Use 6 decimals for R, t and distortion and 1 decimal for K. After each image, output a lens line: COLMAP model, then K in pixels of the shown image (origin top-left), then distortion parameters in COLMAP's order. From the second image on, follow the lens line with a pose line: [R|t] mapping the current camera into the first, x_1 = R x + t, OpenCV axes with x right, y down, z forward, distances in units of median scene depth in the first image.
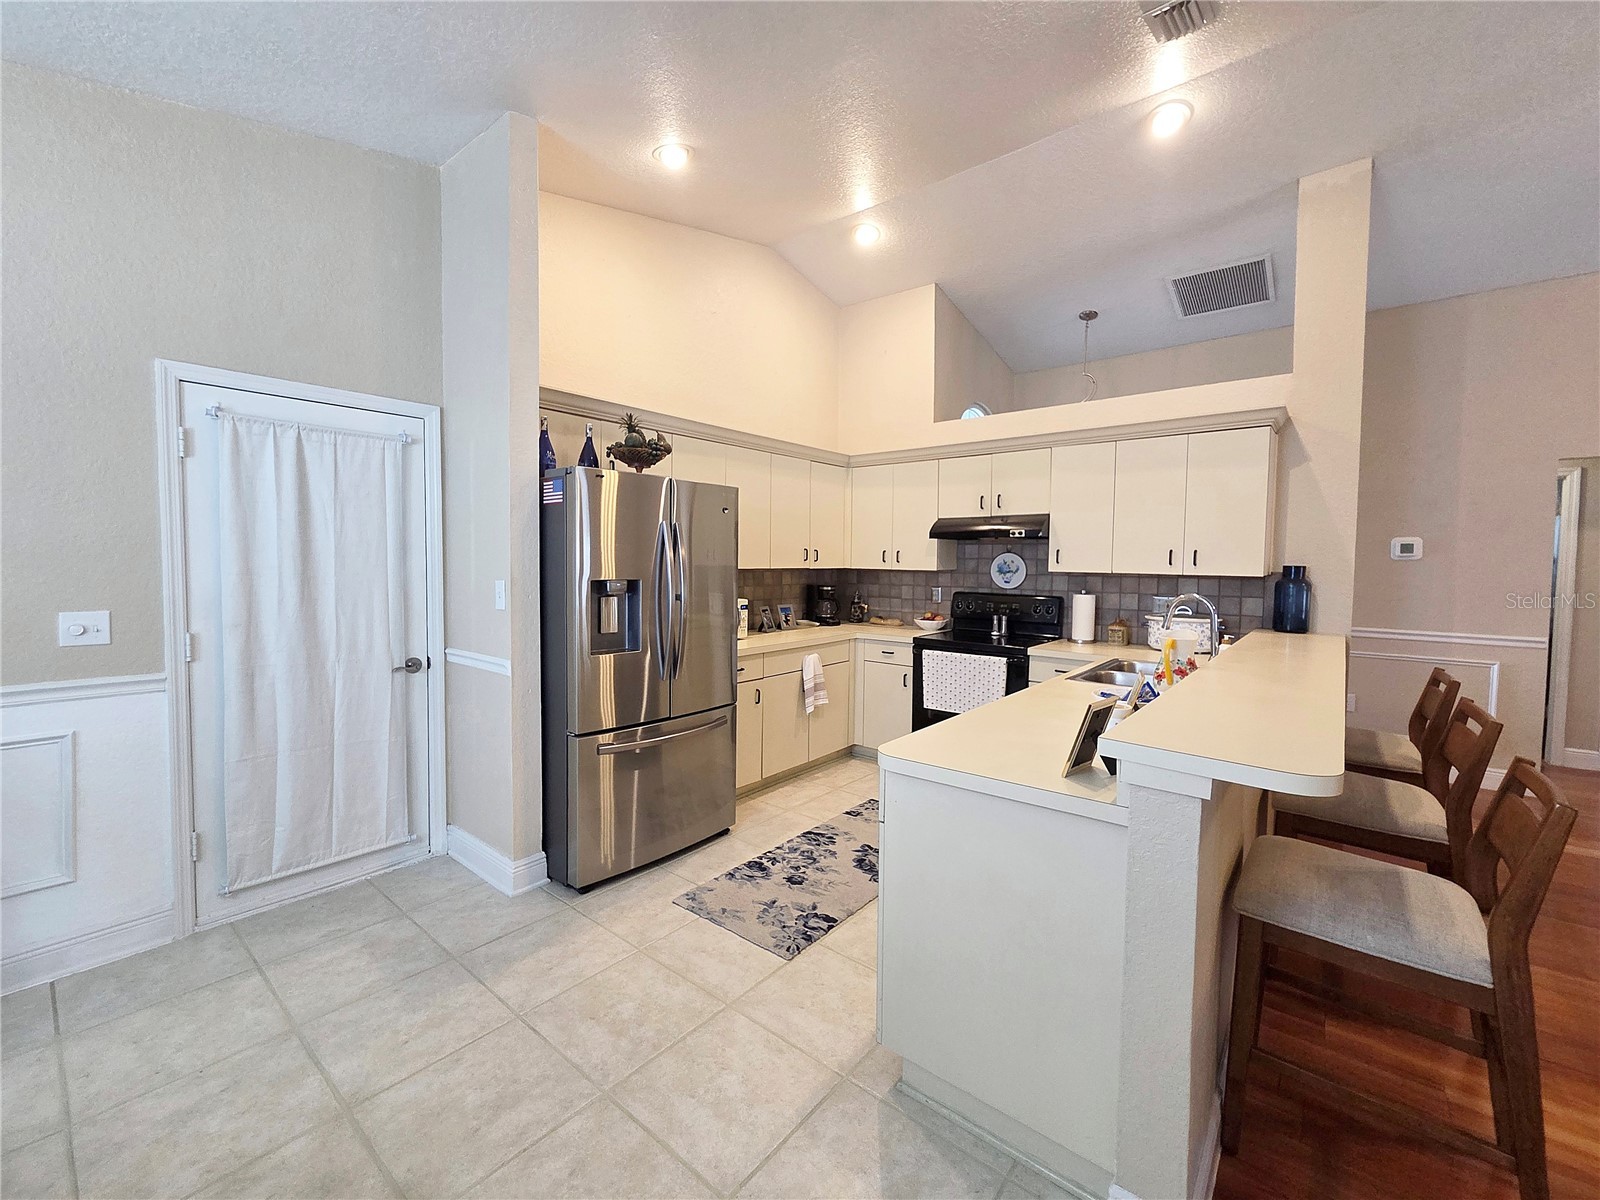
lens RADIAL K [[656.4, 0, 796.1], [0, 656.4, 589.4], [0, 0, 1]] dist [0.000184, -0.000043]
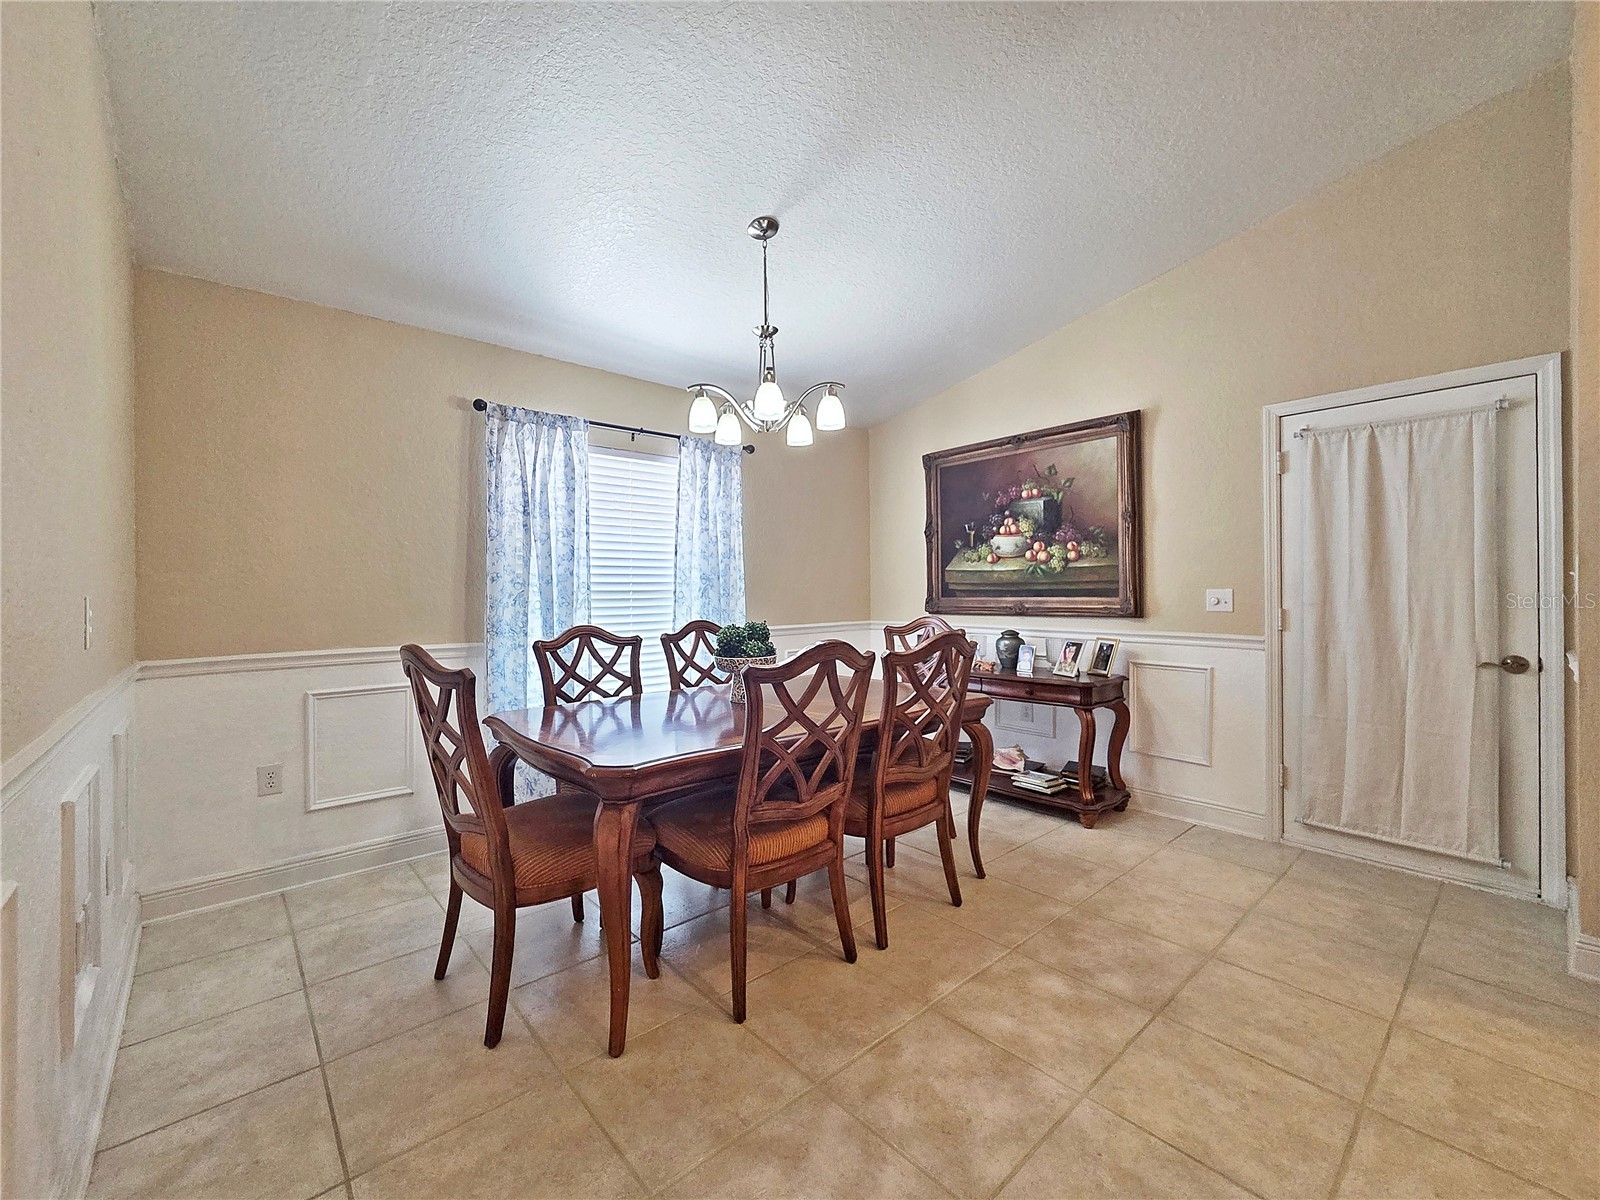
lens RADIAL K [[656.4, 0, 796.1], [0, 656.4, 589.4], [0, 0, 1]] dist [0.000184, -0.000043]
pose [[-0.156447, -0.007772, -0.987656, 0.349029], [-0.040038, 0.999197, -0.001520, 0.047839], [0.986875, 0.039306, -0.156632, 0.172494]]
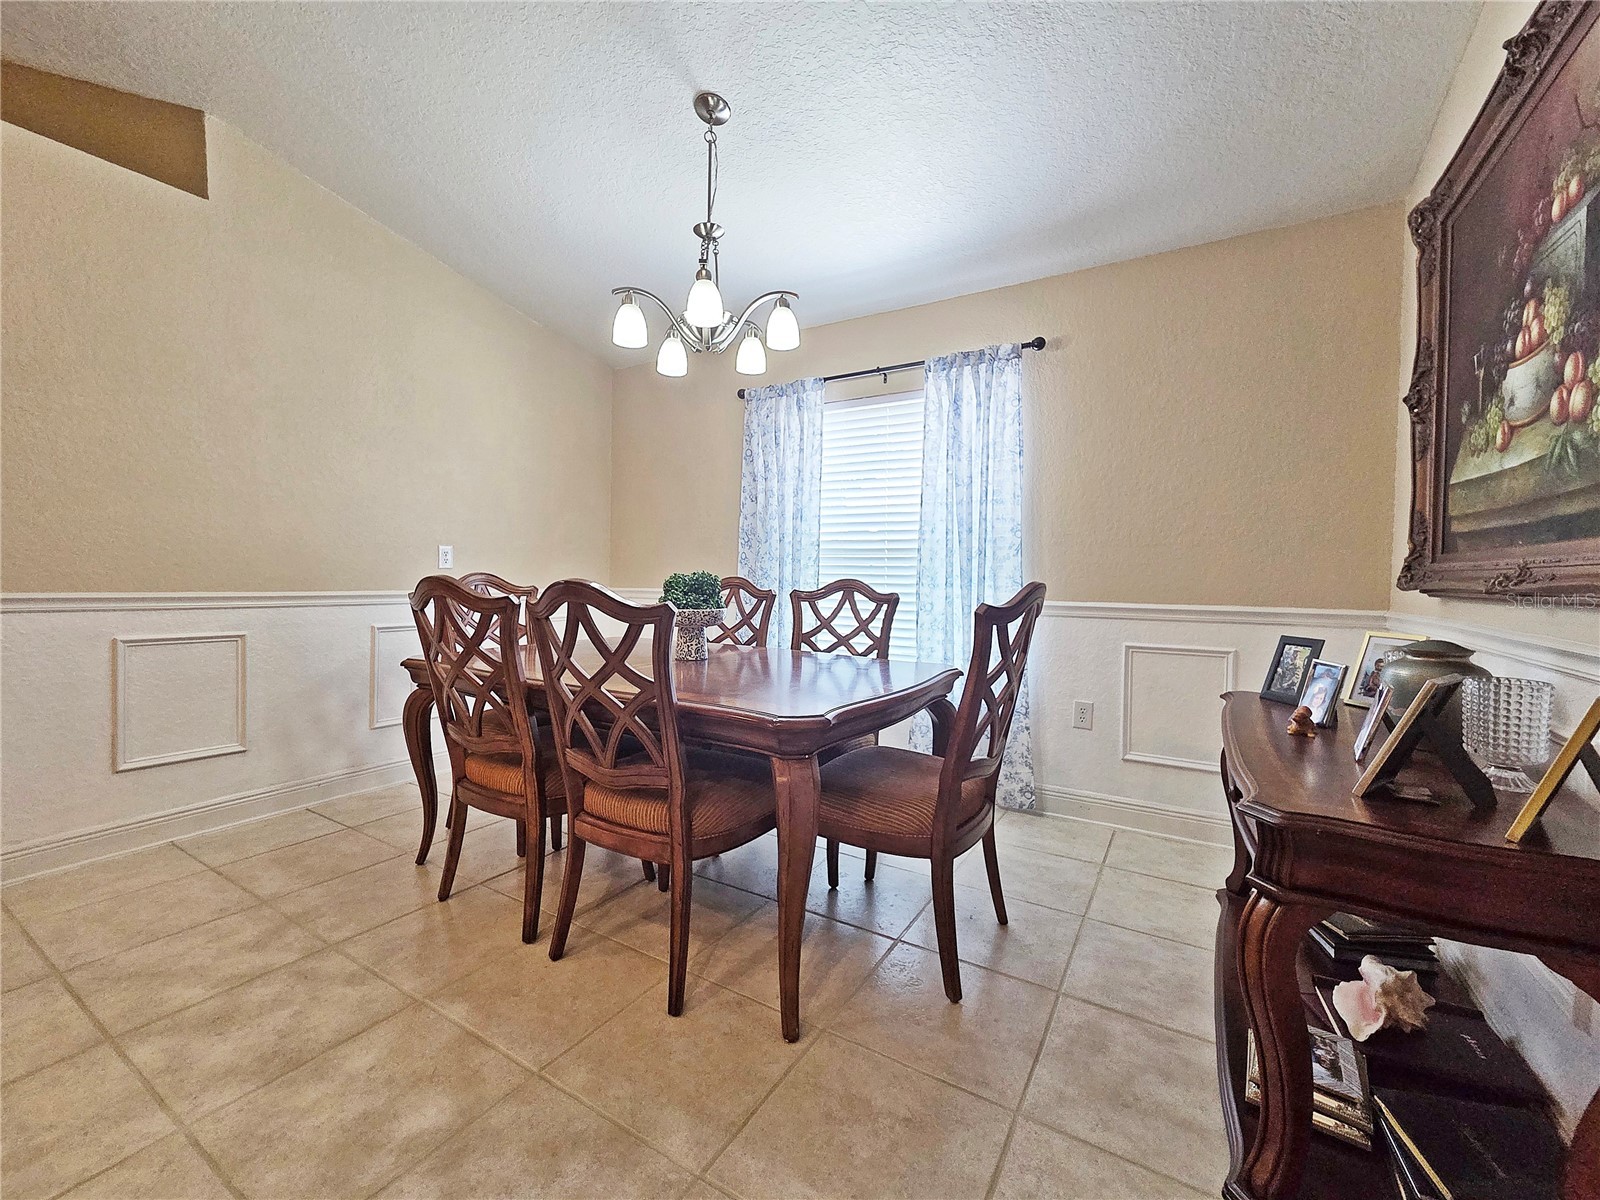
lens RADIAL K [[656.4, 0, 796.1], [0, 656.4, 589.4], [0, 0, 1]] dist [0.000184, -0.000043]
pose [[-0.988470, -0.012021, -0.150937, -0.403916], [-0.024708, 0.996288, 0.082462, 0.048811], [0.149385, 0.085241, -0.985098, 0.692199]]
